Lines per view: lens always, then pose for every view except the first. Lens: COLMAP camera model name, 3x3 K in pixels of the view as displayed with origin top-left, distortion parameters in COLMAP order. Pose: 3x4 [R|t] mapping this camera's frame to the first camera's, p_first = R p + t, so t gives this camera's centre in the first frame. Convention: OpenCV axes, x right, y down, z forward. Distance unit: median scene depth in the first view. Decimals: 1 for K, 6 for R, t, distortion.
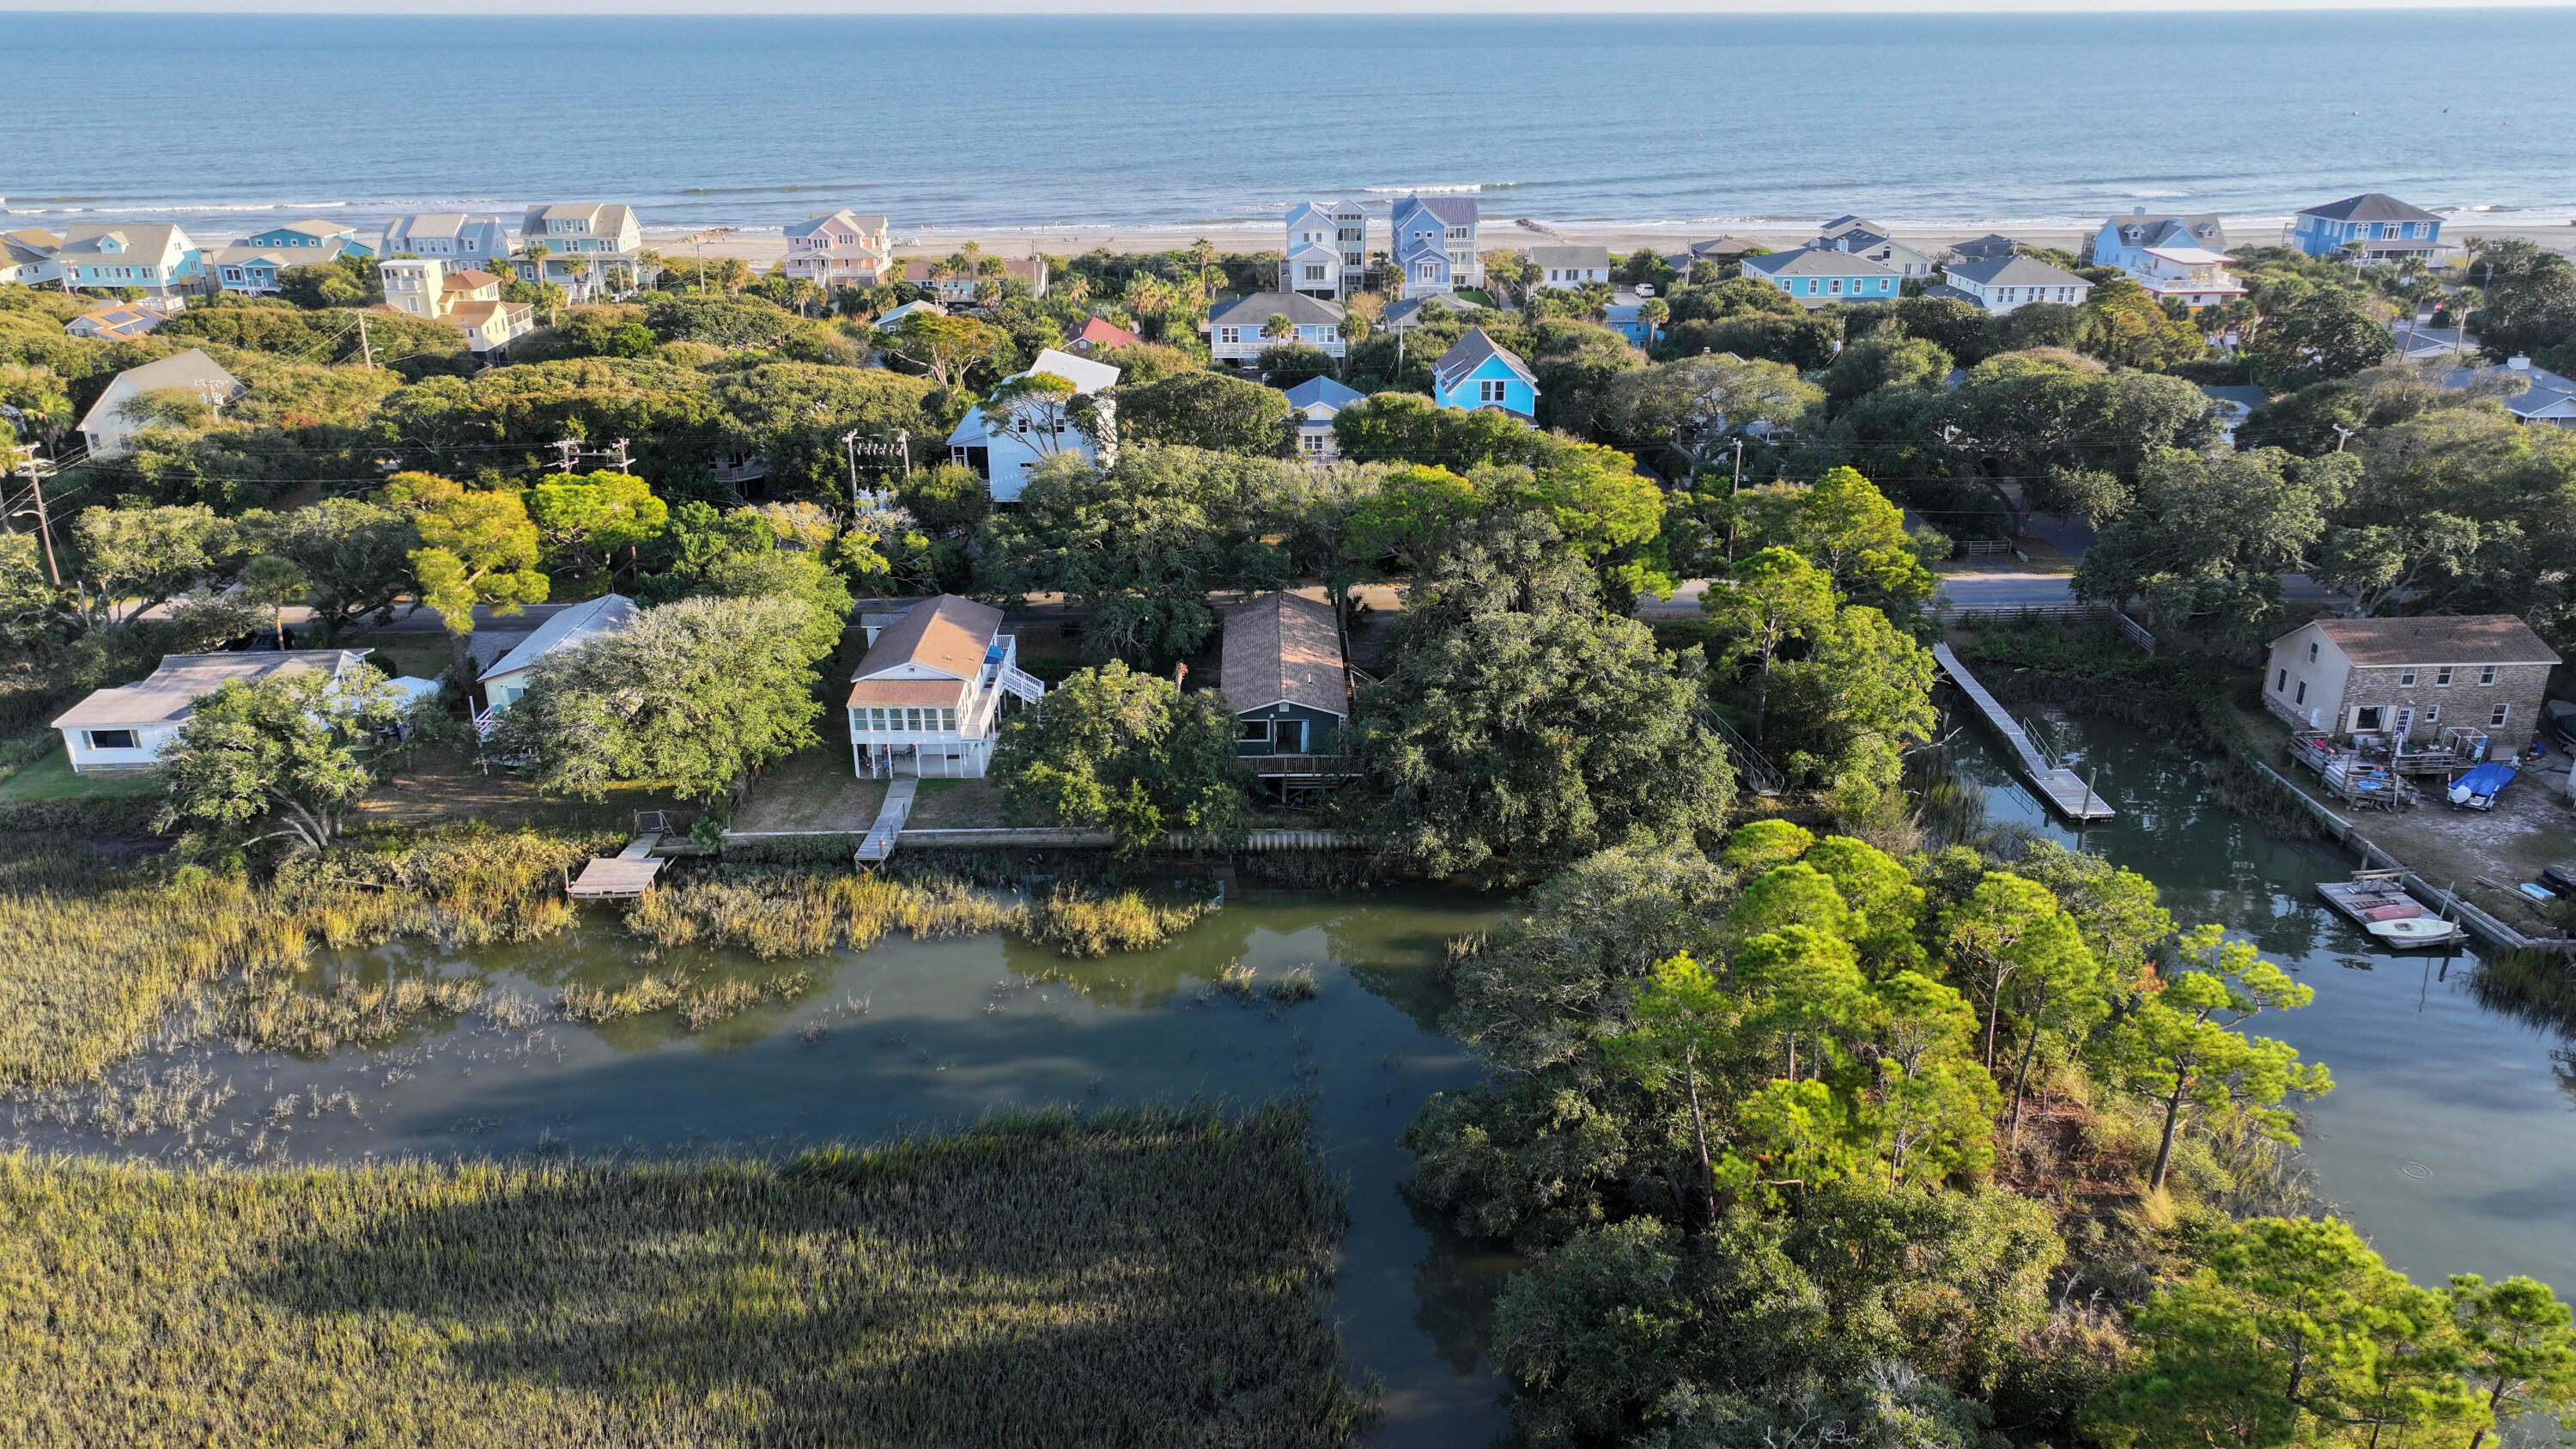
lens RADIAL K [[1808.7, 0, 1291.6], [0, 1808.7, 715.1], [0, 0, 1]] dist [0.003568, 0.002909]
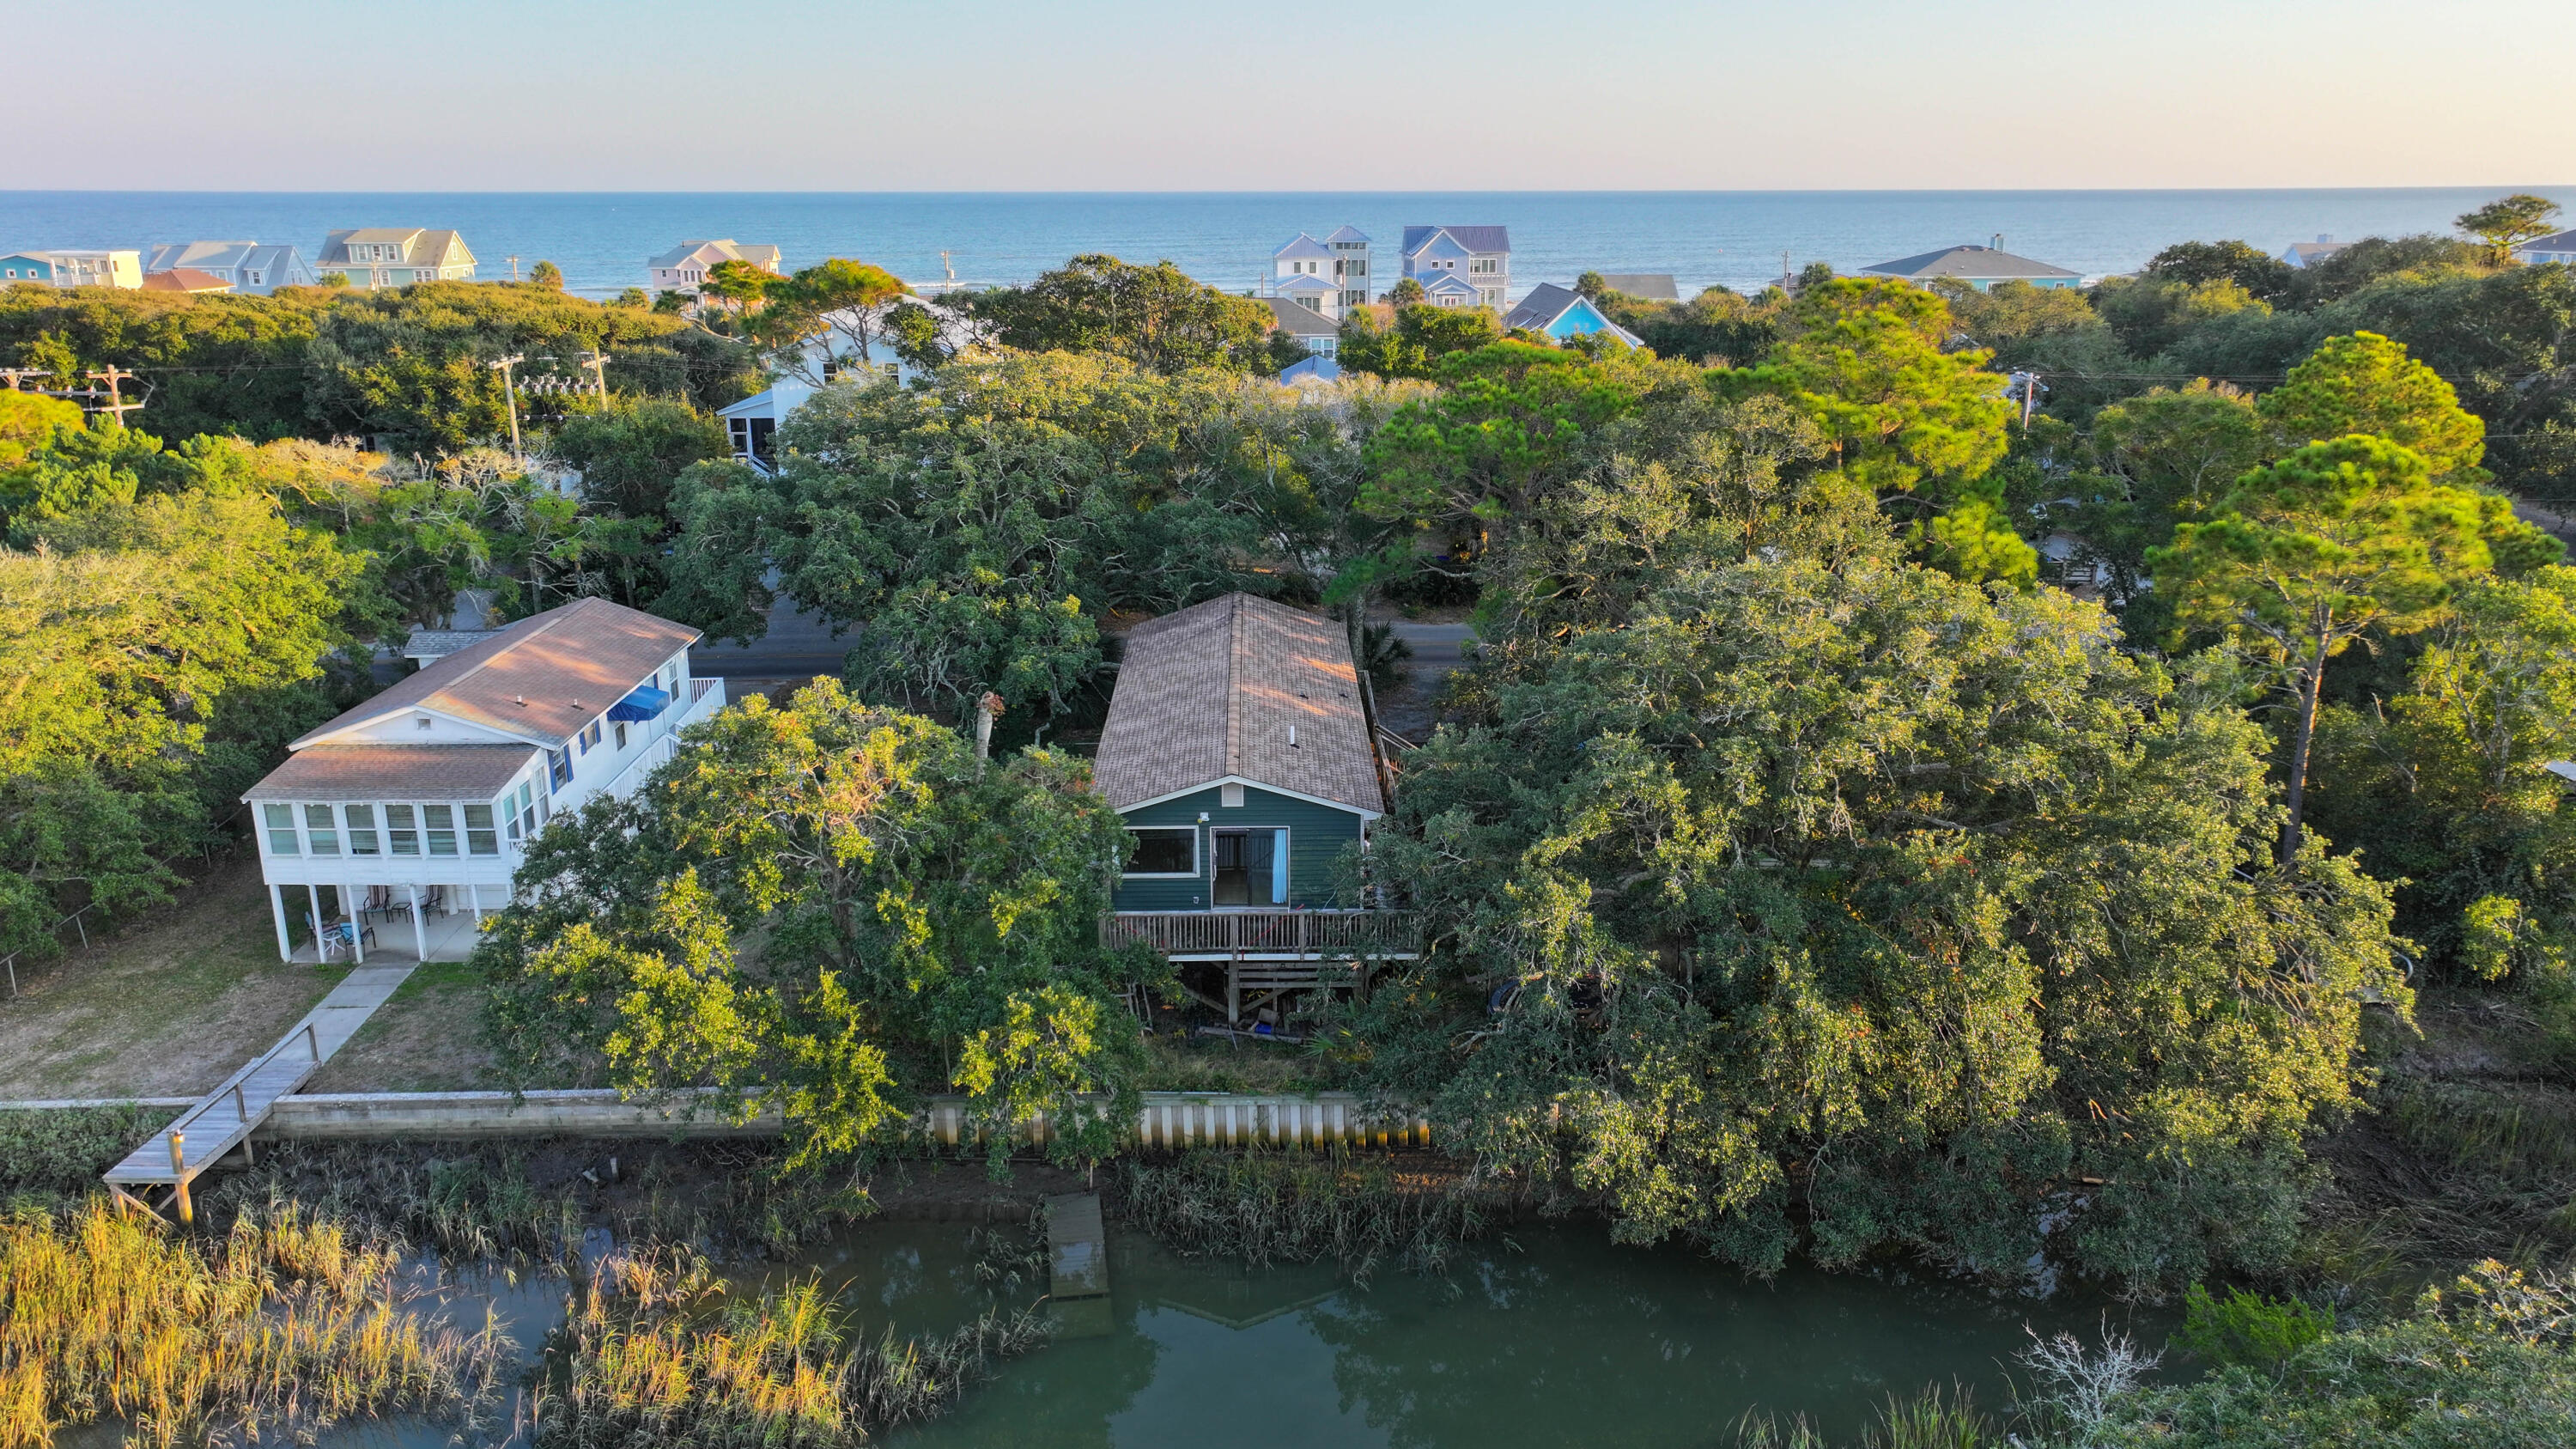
lens RADIAL K [[1810.1, 0, 1291.3], [0, 1810.1, 712.3], [0, 0, 1]] dist [-0.003479, 0.021729]
pose [[0.999996, -0.000263, 0.002984, 0.007269], [0.000532, 0.995891, -0.090559, 0.012695], [-0.002948, 0.090560, 0.995887, 0.496473]]
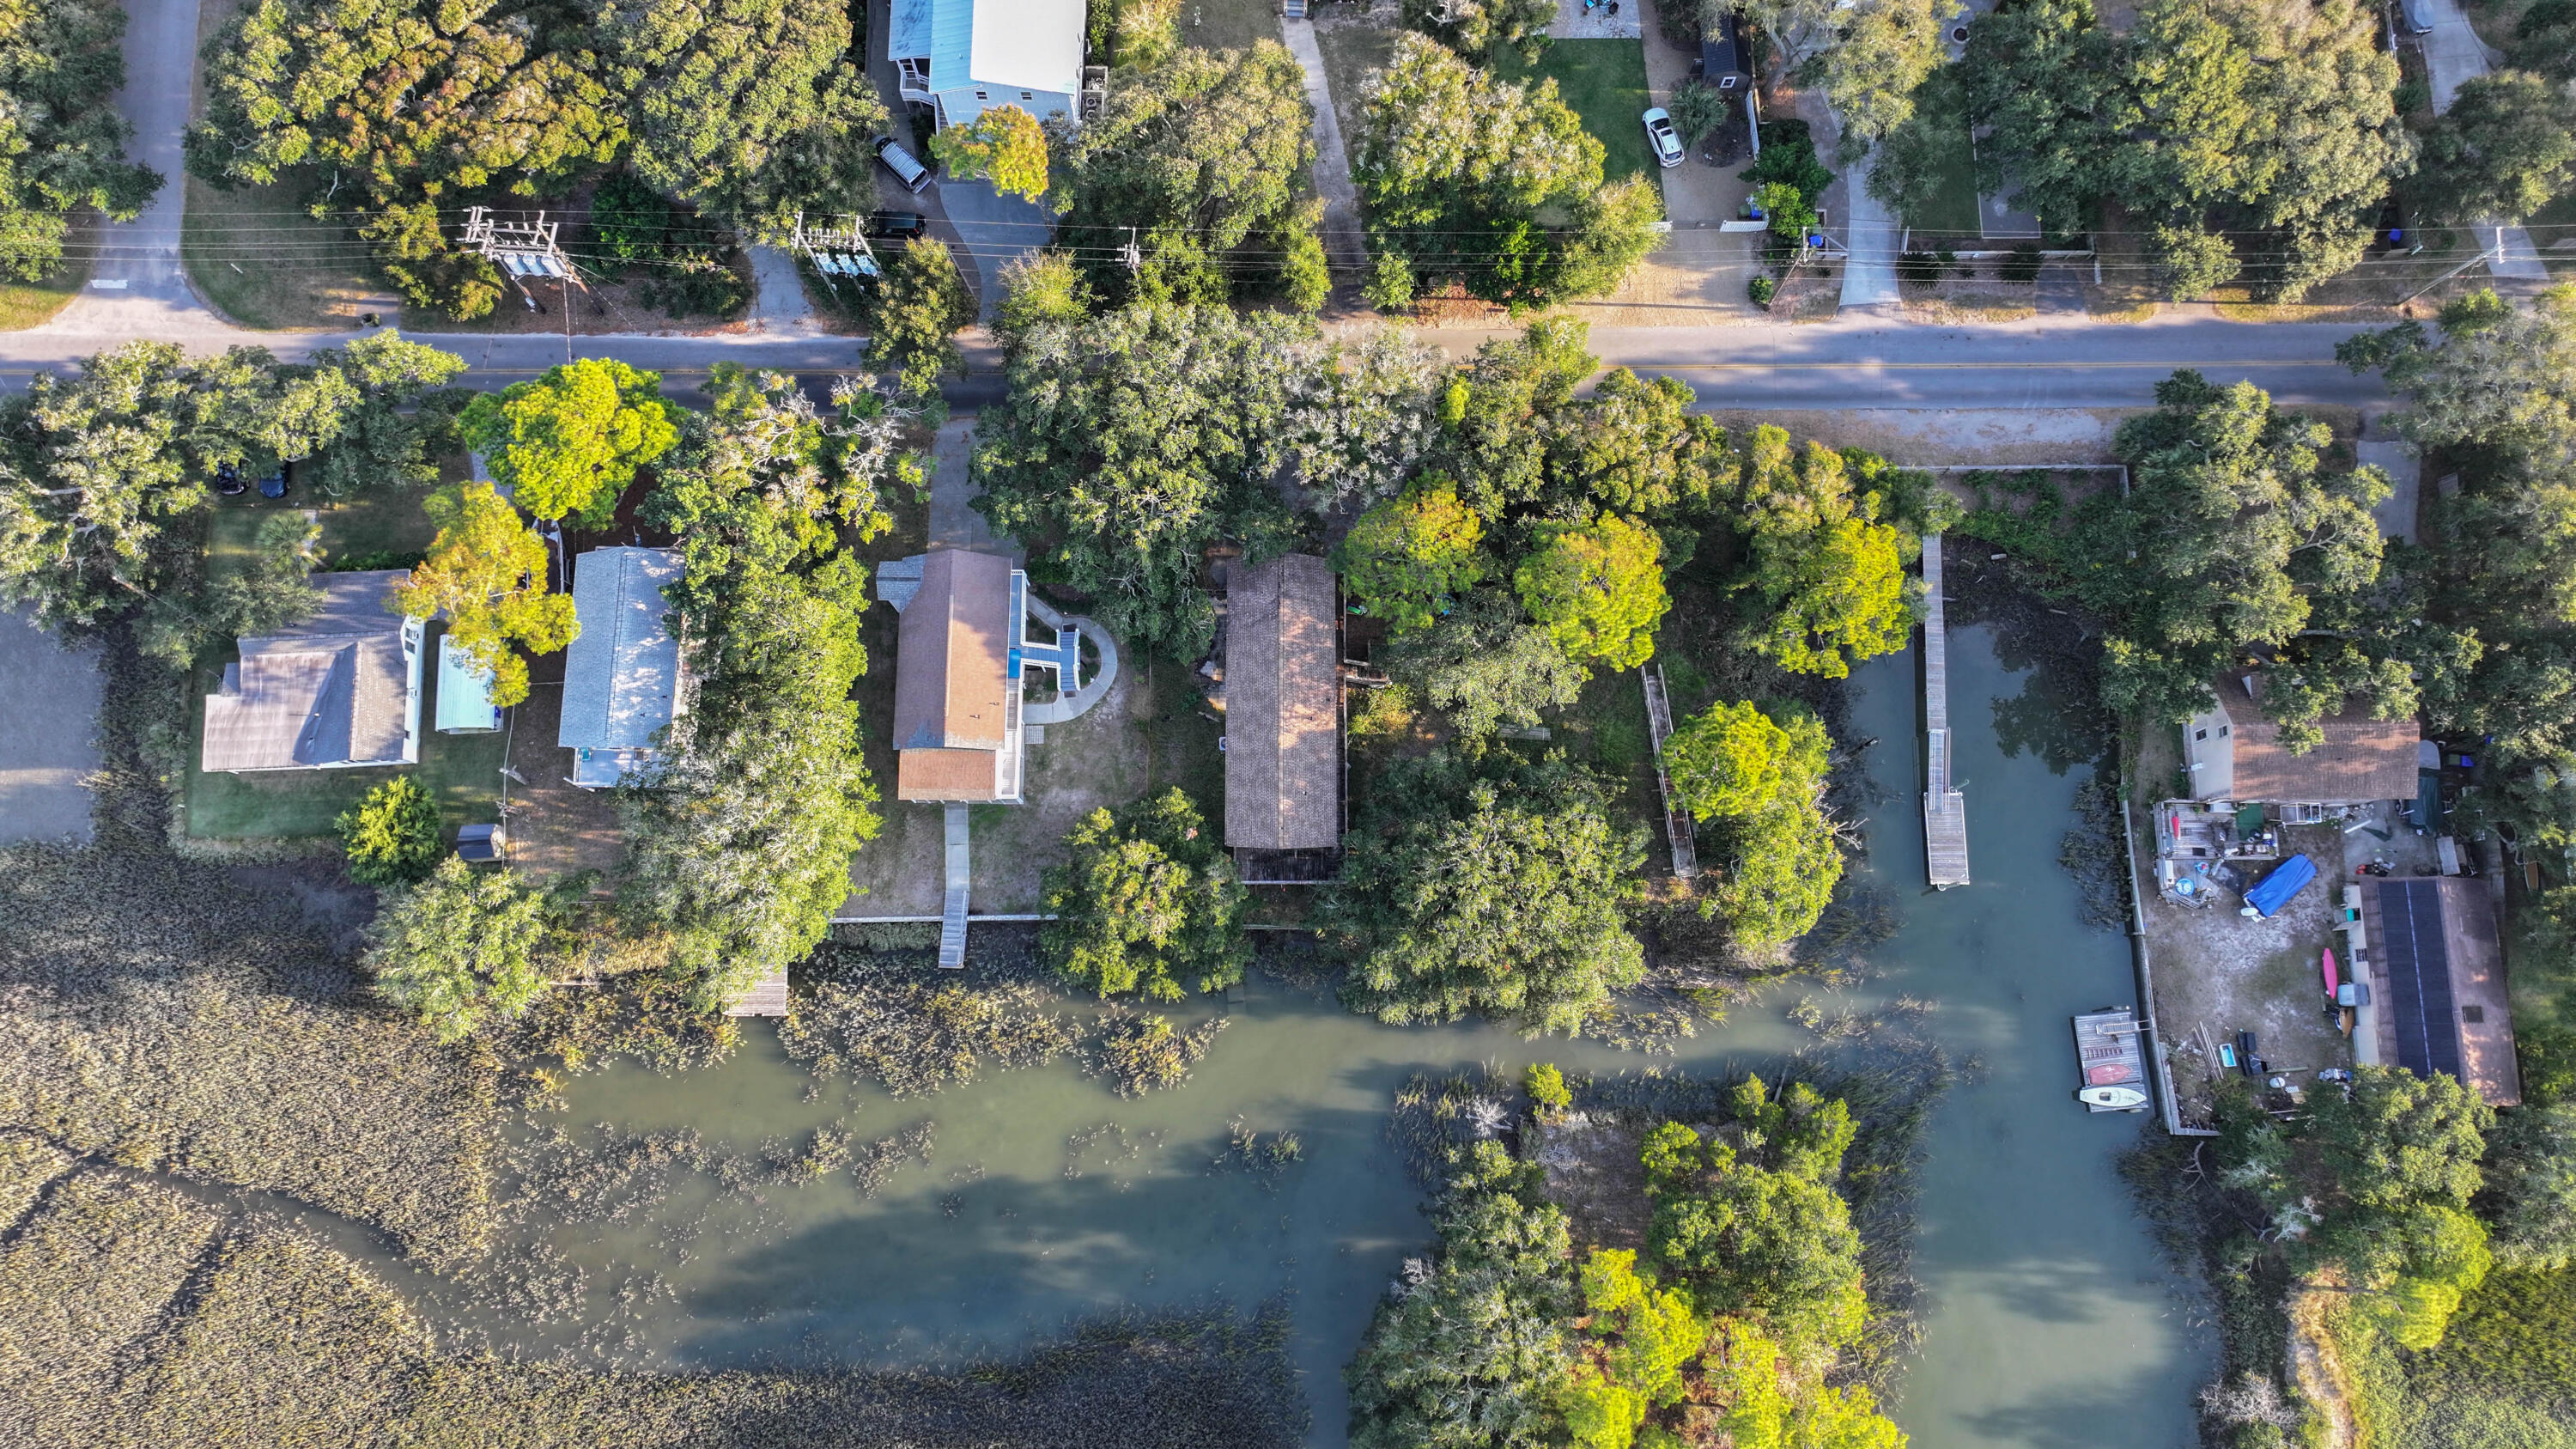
lens RADIAL K [[1810.1, 0, 1291.3], [0, 1810.1, 712.3], [0, 0, 1]] dist [-0.003479, 0.021729]
pose [[0.999773, 0.020262, -0.006578, 0.007980], [-0.005327, 0.536797, 0.843694, -0.893284], [0.020626, -0.843468, 0.536784, 0.386488]]
